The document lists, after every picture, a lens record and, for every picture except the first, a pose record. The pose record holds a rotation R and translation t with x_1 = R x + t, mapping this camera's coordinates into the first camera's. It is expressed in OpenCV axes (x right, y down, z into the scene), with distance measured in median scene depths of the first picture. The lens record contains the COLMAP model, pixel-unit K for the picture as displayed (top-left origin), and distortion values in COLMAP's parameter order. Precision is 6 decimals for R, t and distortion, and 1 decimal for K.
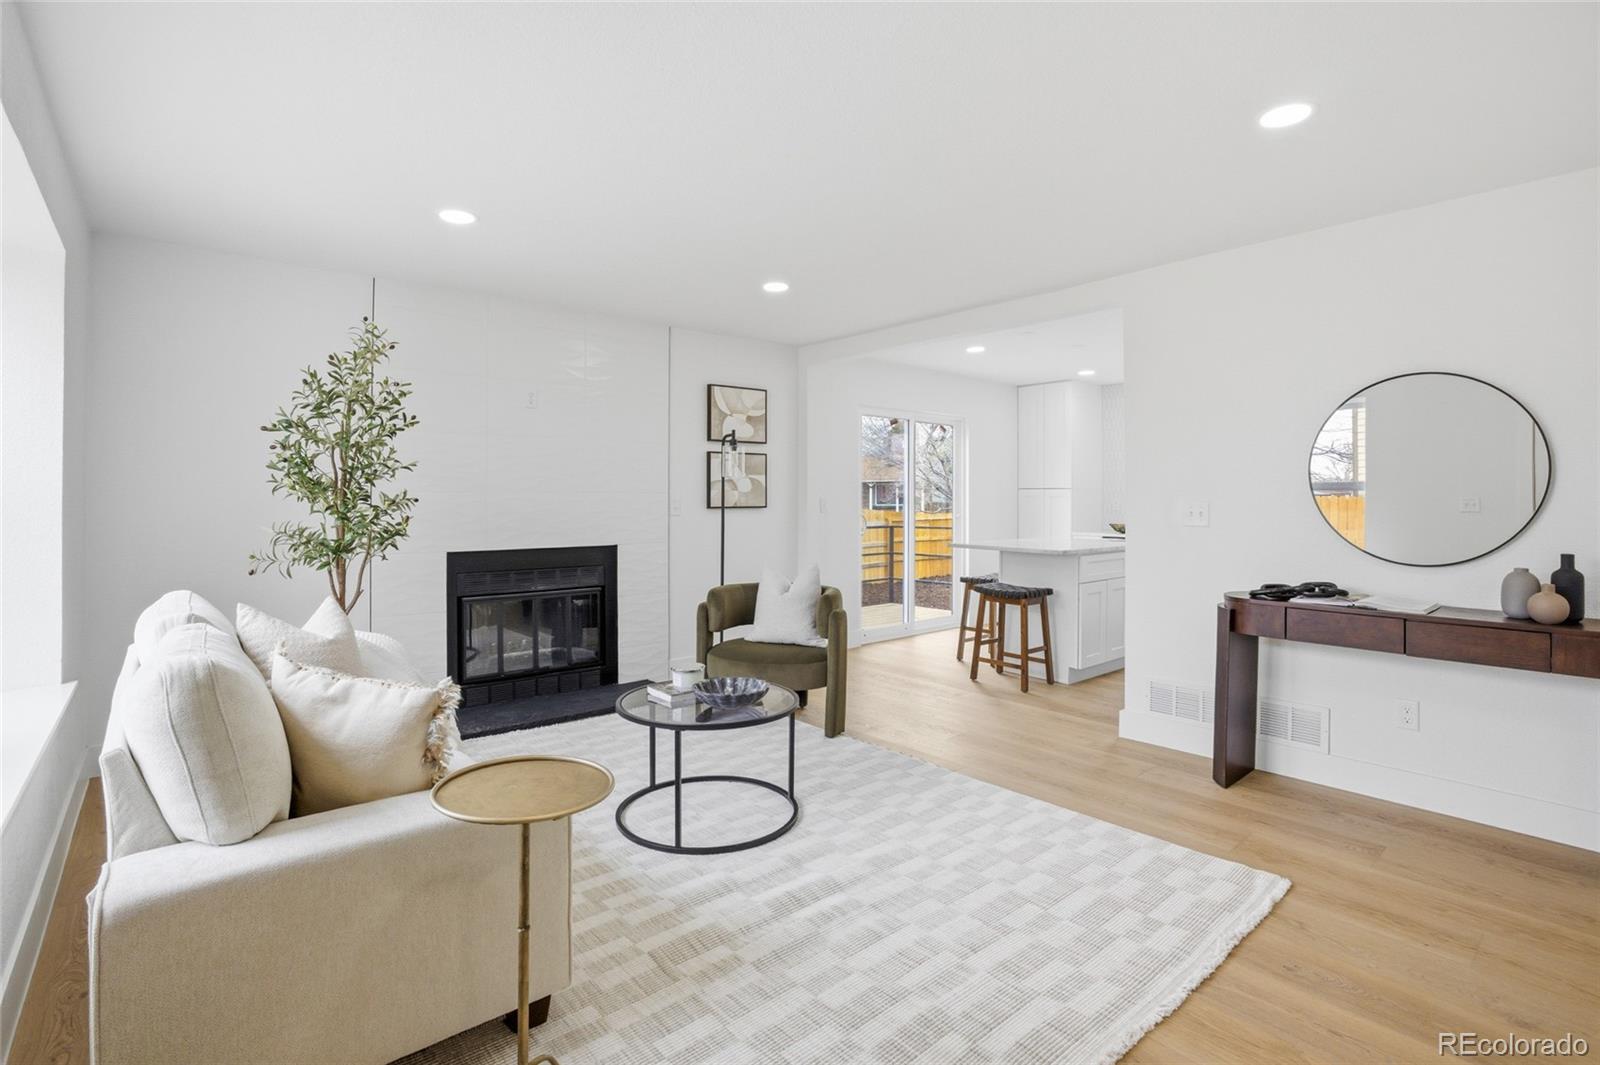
lens RADIAL K [[752.7, 0, 800.9], [0, 752.7, 494.8], [0, 0, 1]] dist [-0.056377, 0.015453]
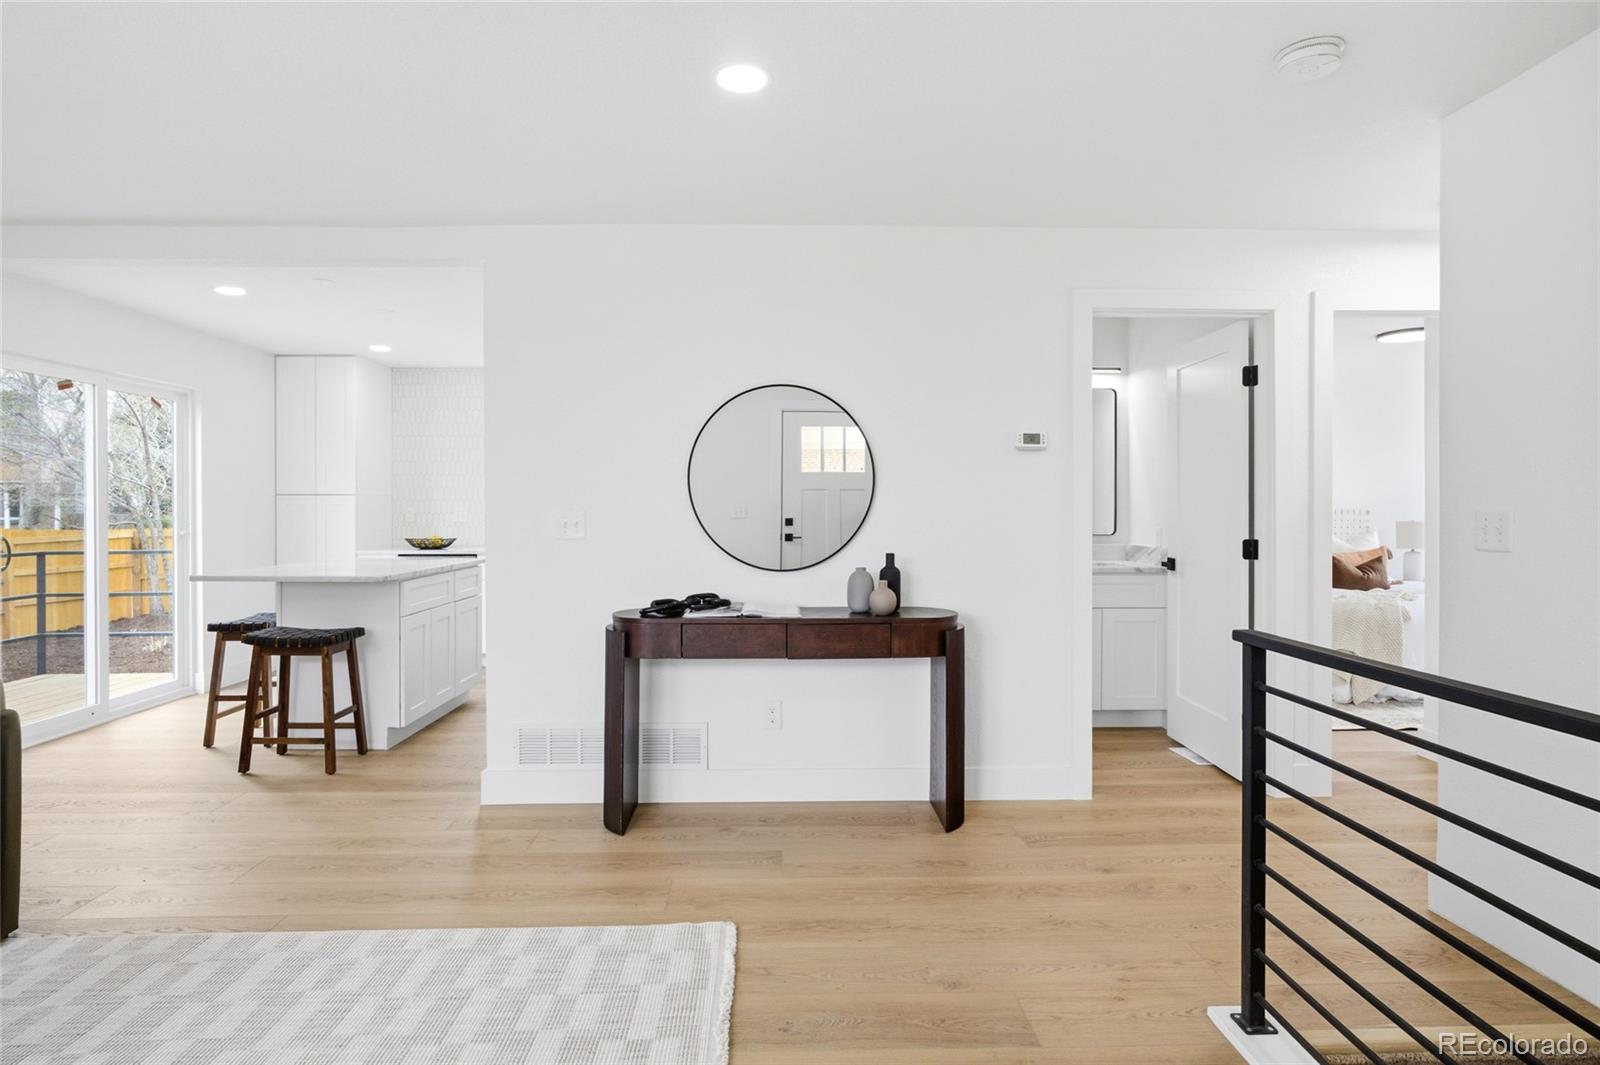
lens RADIAL K [[843.0, 0, 801.9], [0, 843.0, 515.9], [0, 0, 1]] dist [-0.026136, 0.012455]
pose [[0.626148, -0.010842, 0.779628, -0.068825], [-0.000868, 0.999893, 0.014602, 0.001387], [-0.779703, -0.009820, 0.626072, 0.206282]]
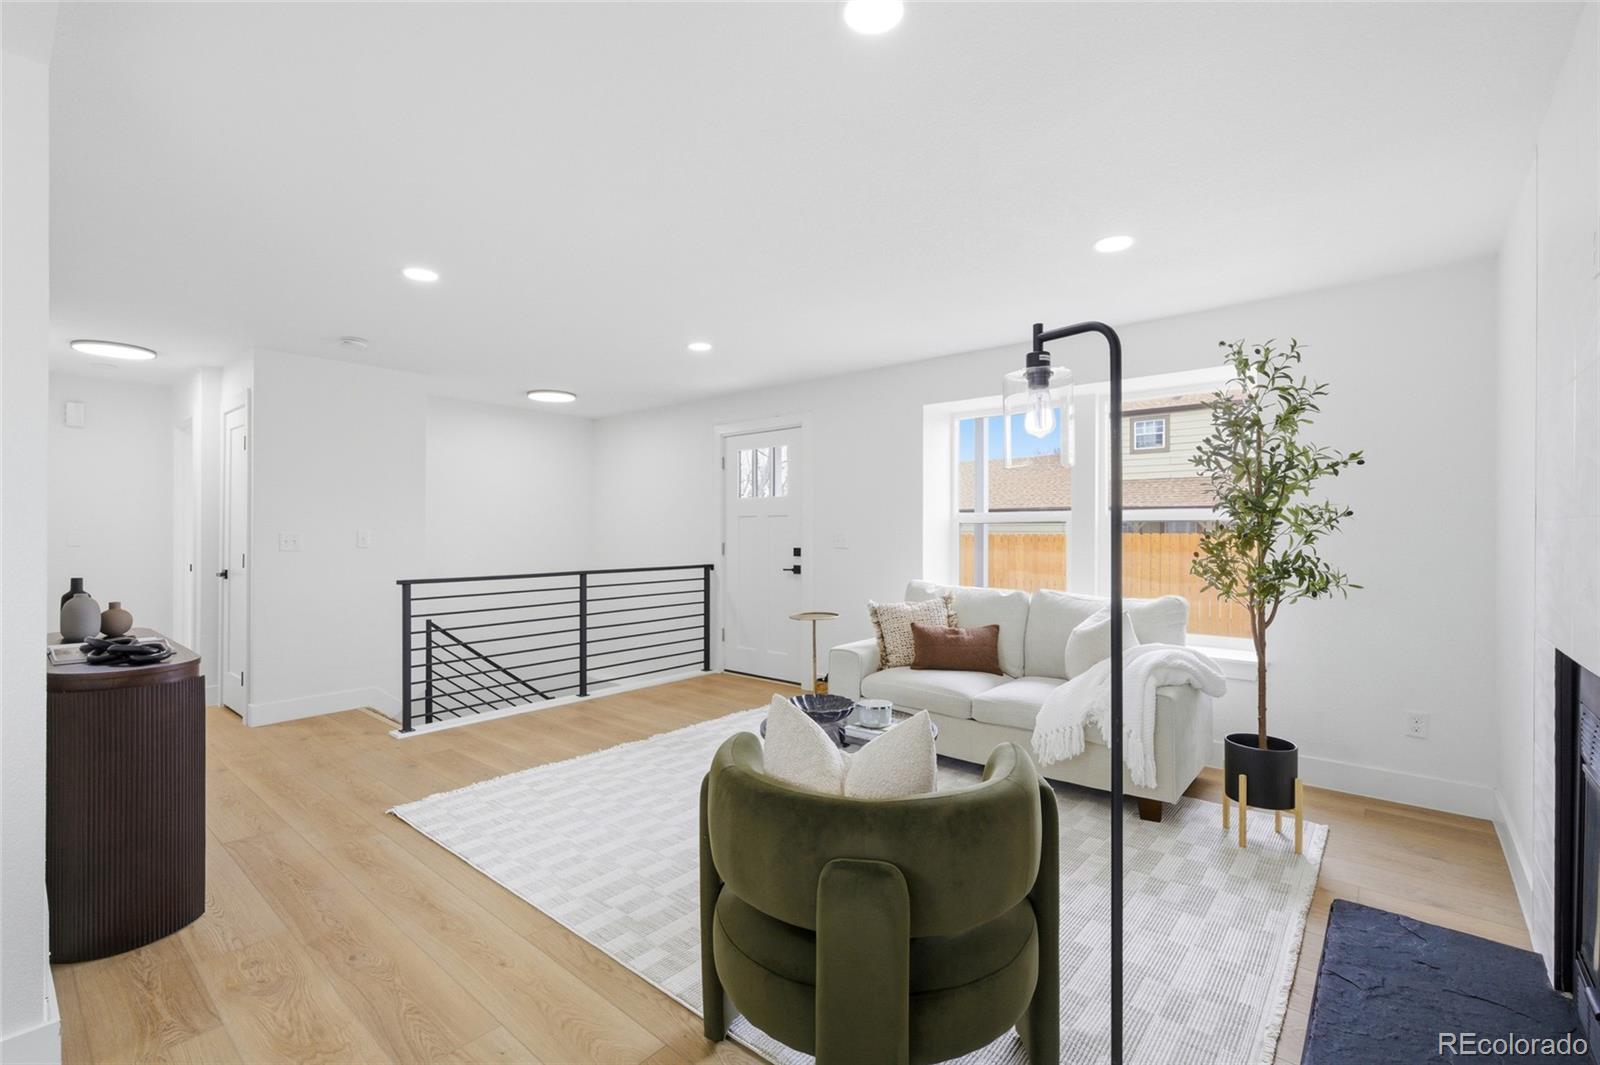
lens RADIAL K [[702.2, 0, 800.0], [0, 702.2, 532.5], [0, 0, 1]] dist [-0.012136, -0.000383]
pose [[-0.987729, -0.003624, -0.156137, 0.086792], [-0.003098, 0.999989, -0.003610, 0.008628], [0.156148, -0.003081, -0.987729, 1.796064]]
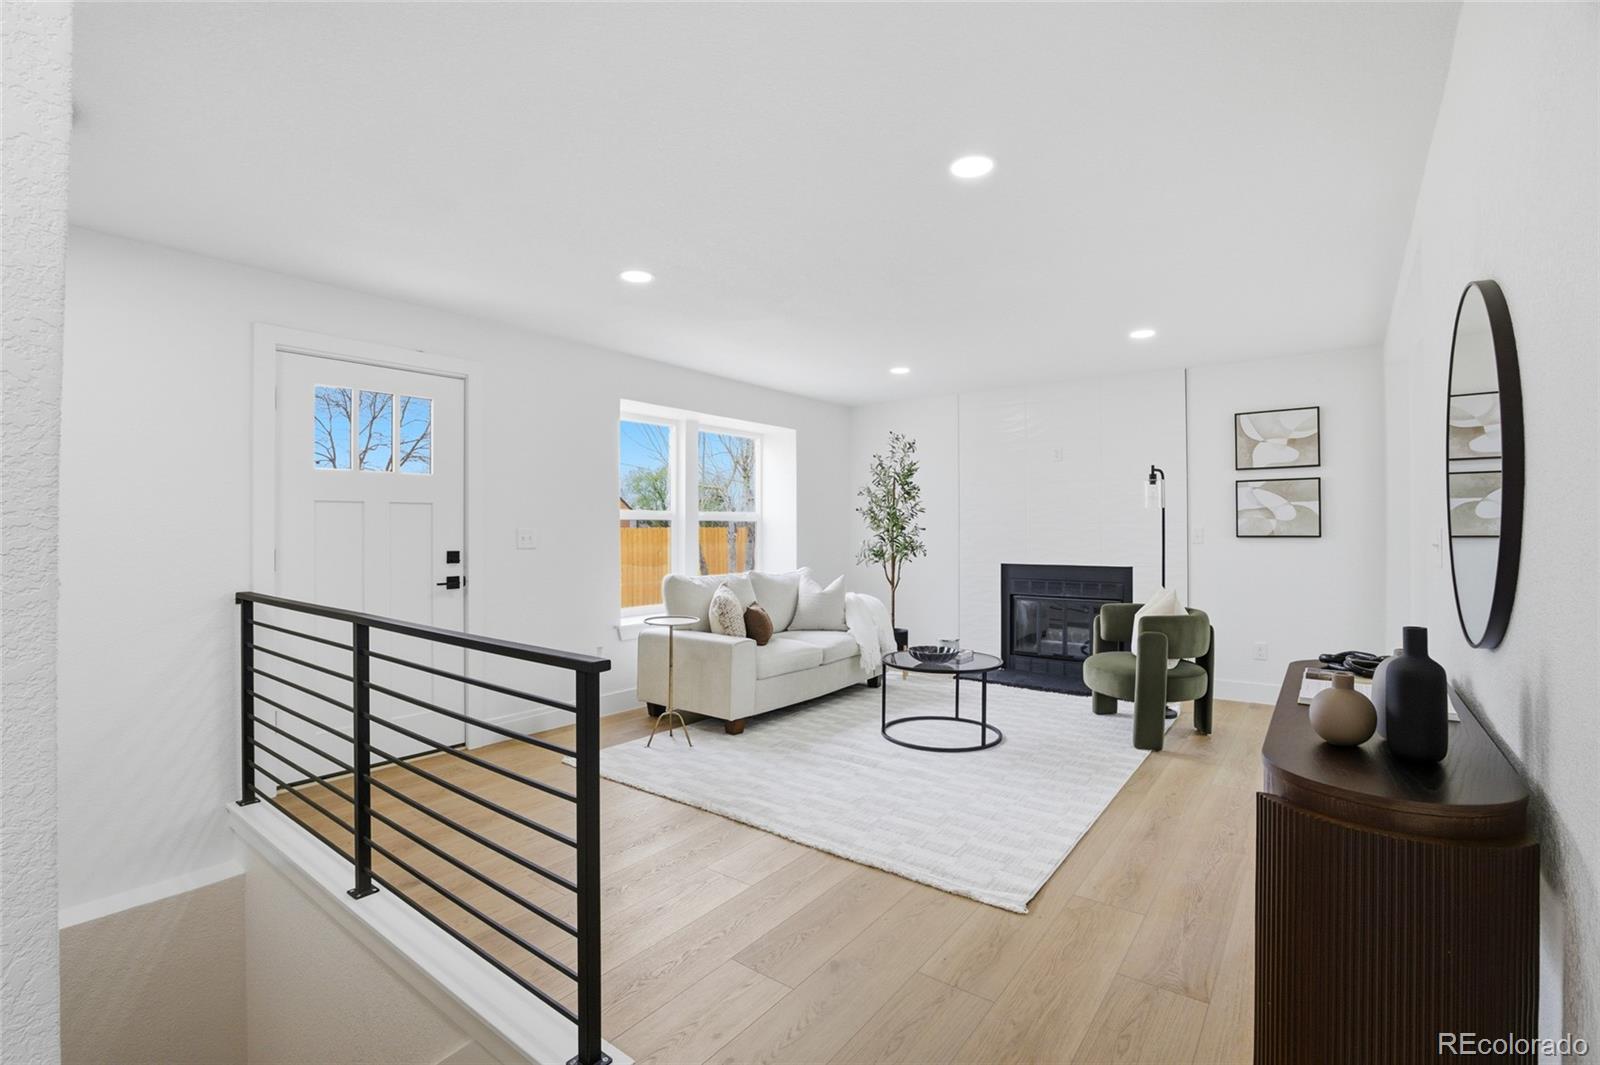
lens RADIAL K [[730.4, 0, 800.0], [0, 730.4, 532.5], [0, 0, 1]] dist [-0.031568, 0.000033]
pose [[0.214333, -0.000340, -0.976761, 1.163157], [0.006313, 0.999980, 0.001037, 0.011497], [0.976740, -0.006388, 0.214331, 0.372101]]
